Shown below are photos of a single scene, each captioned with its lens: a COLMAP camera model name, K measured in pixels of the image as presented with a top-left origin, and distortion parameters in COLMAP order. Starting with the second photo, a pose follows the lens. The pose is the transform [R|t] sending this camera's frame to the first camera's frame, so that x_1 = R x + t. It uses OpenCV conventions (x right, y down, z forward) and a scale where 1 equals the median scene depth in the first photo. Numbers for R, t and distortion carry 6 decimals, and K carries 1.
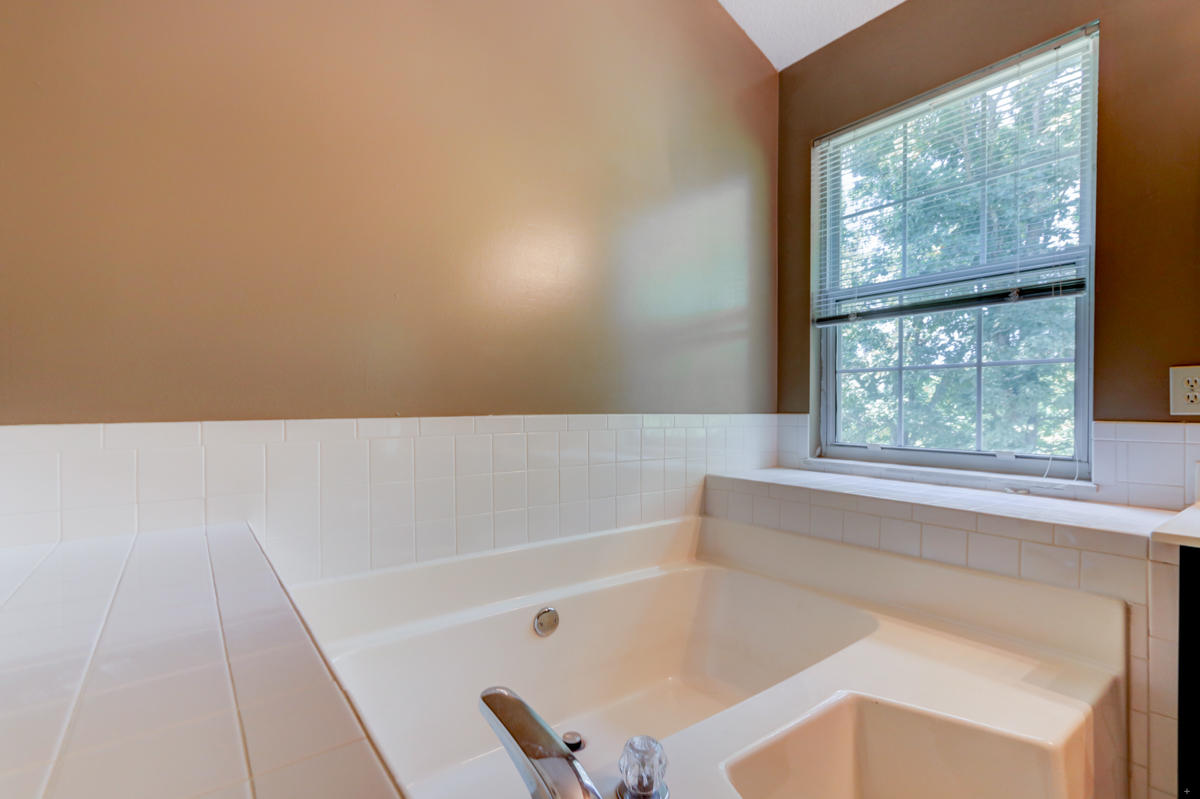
lens RADIAL K [[558.8, 0, 596.1], [0, 558.8, 404.1], [0, 0, 1]] dist [0.001404, 0.001031]
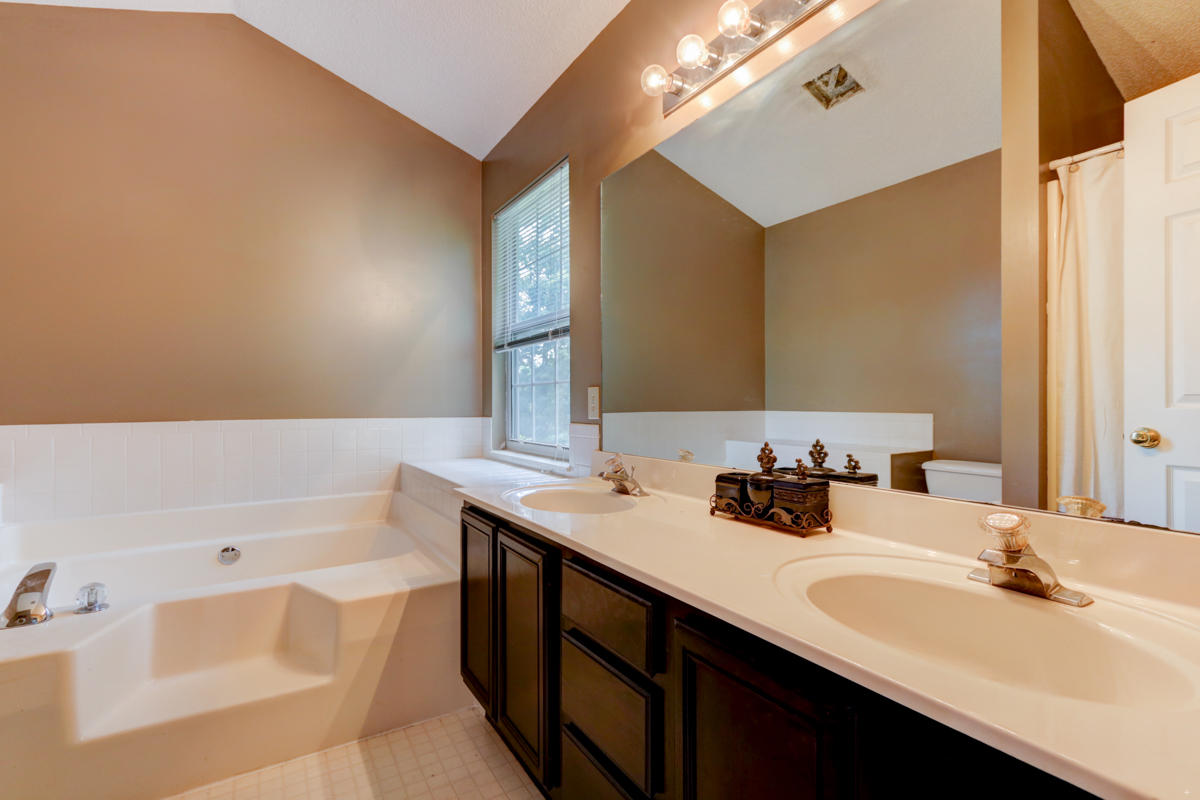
lens RADIAL K [[558.8, 0, 605.6], [0, 558.8, 399.0], [0, 0, 1]] dist [0.001404, 0.001031]
pose [[0.995965, -0.006641, -0.089498, 0.854496], [0.006066, 0.999959, -0.006693, -0.017681], [0.089539, 0.006123, 0.995965, -0.351068]]
